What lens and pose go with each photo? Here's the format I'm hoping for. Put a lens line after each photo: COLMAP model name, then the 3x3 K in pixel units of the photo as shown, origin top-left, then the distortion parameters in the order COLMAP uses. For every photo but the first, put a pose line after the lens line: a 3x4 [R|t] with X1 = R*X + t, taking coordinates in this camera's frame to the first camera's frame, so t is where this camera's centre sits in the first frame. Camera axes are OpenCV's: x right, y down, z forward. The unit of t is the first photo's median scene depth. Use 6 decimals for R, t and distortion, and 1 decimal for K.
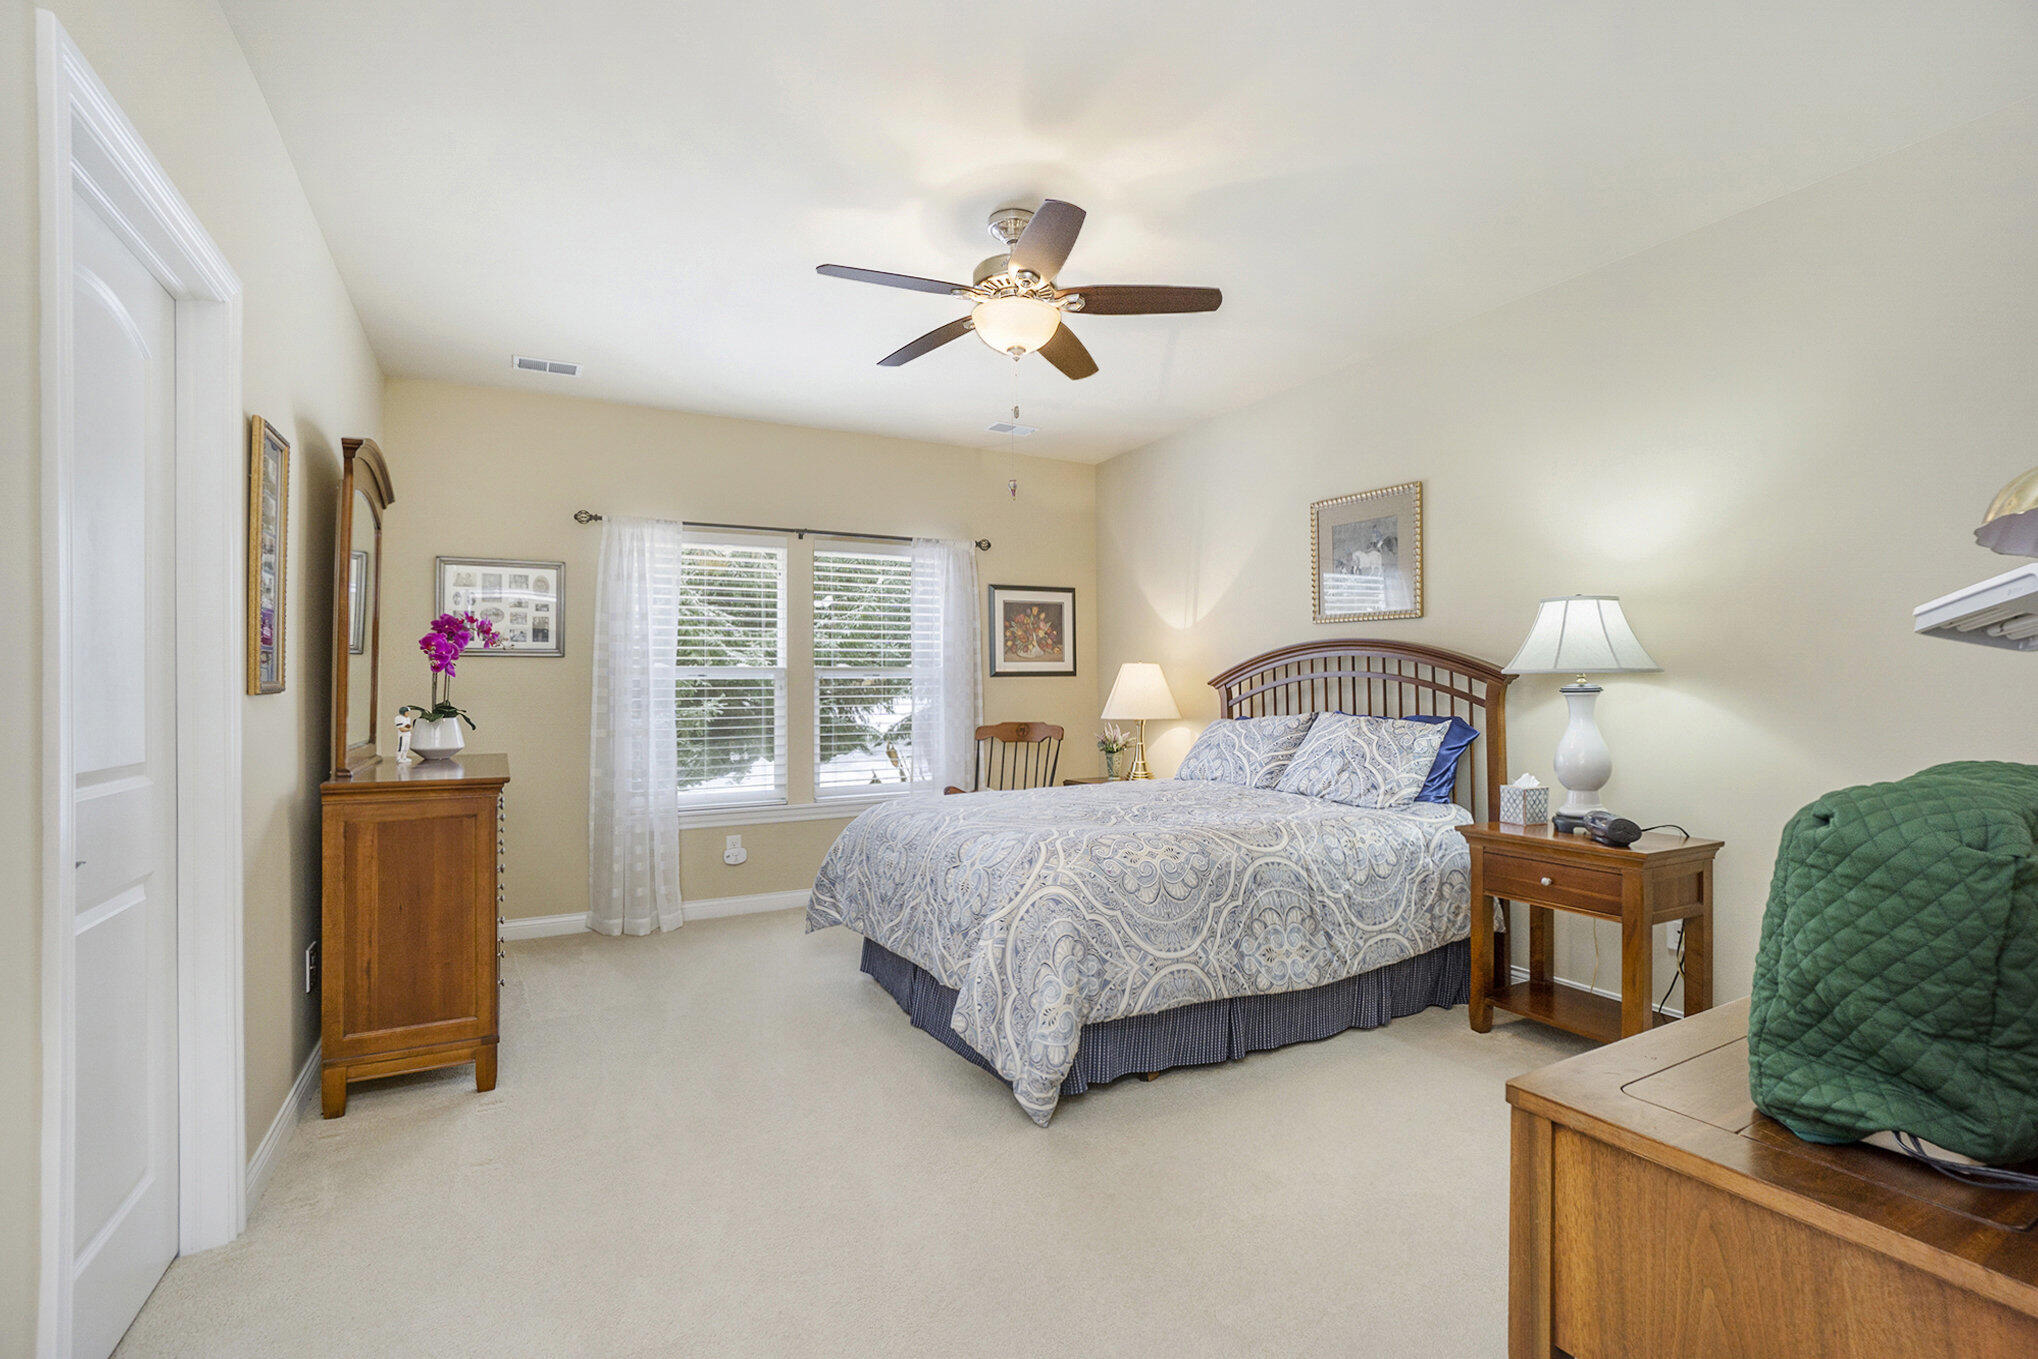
lens RADIAL K [[931.0, 0, 1021.8], [0, 931.0, 671.4], [0, 0, 1]] dist [-0.045218, 0.011493]
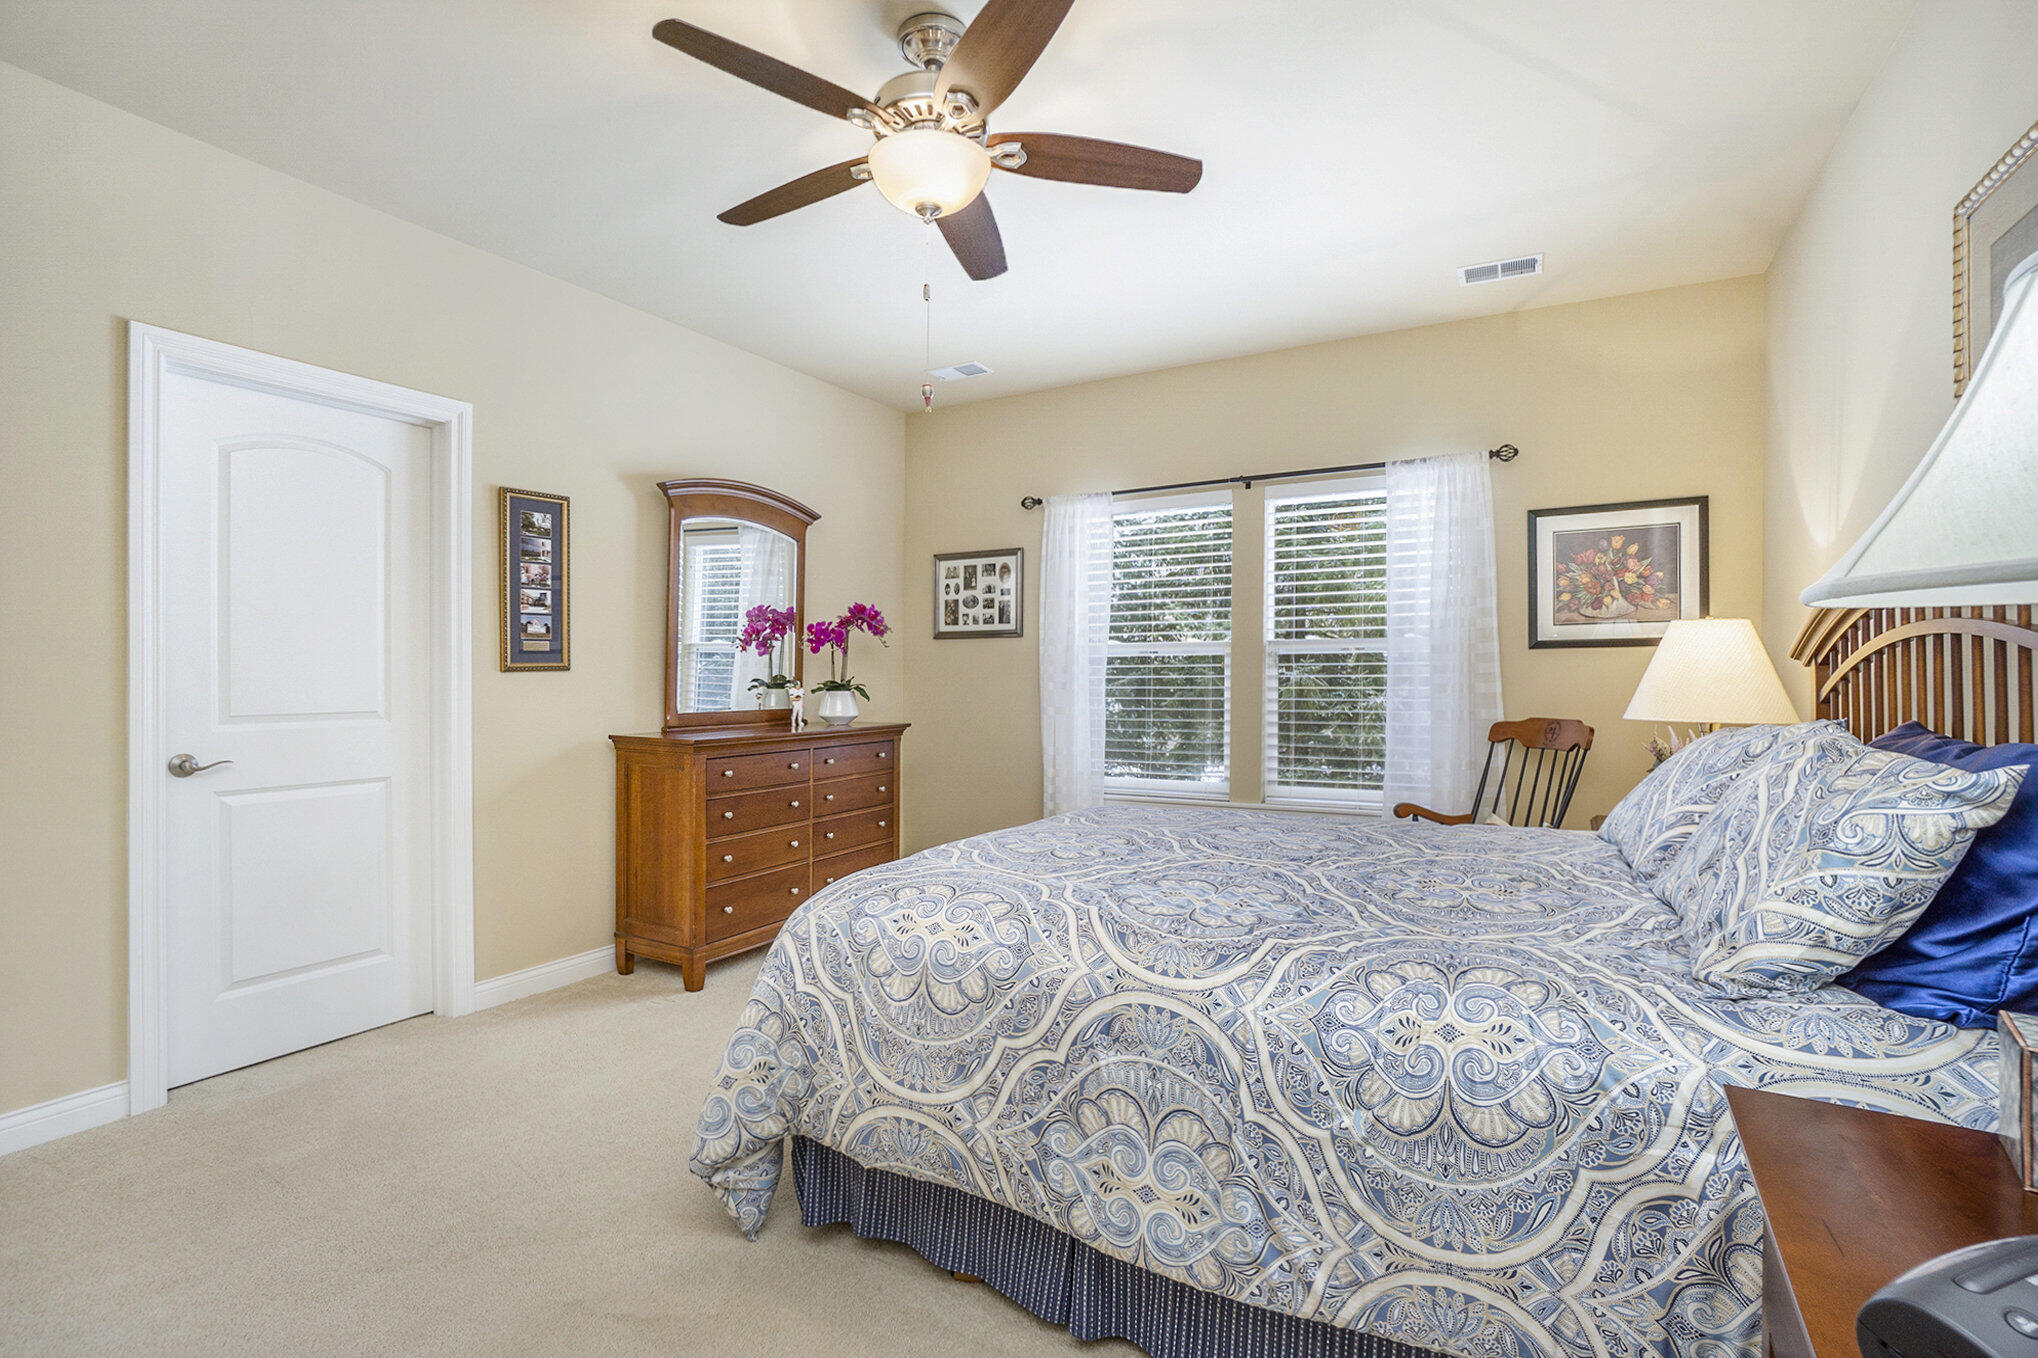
lens RADIAL K [[931.0, 0, 1019.5], [0, 931.0, 679.1], [0, 0, 1]] dist [-0.045218, 0.011493]
pose [[0.531648, 0.010935, -0.846895, 0.585569], [0.015227, 0.999632, 0.022465, 0.012875], [0.846828, -0.024839, 0.531286, 0.599984]]
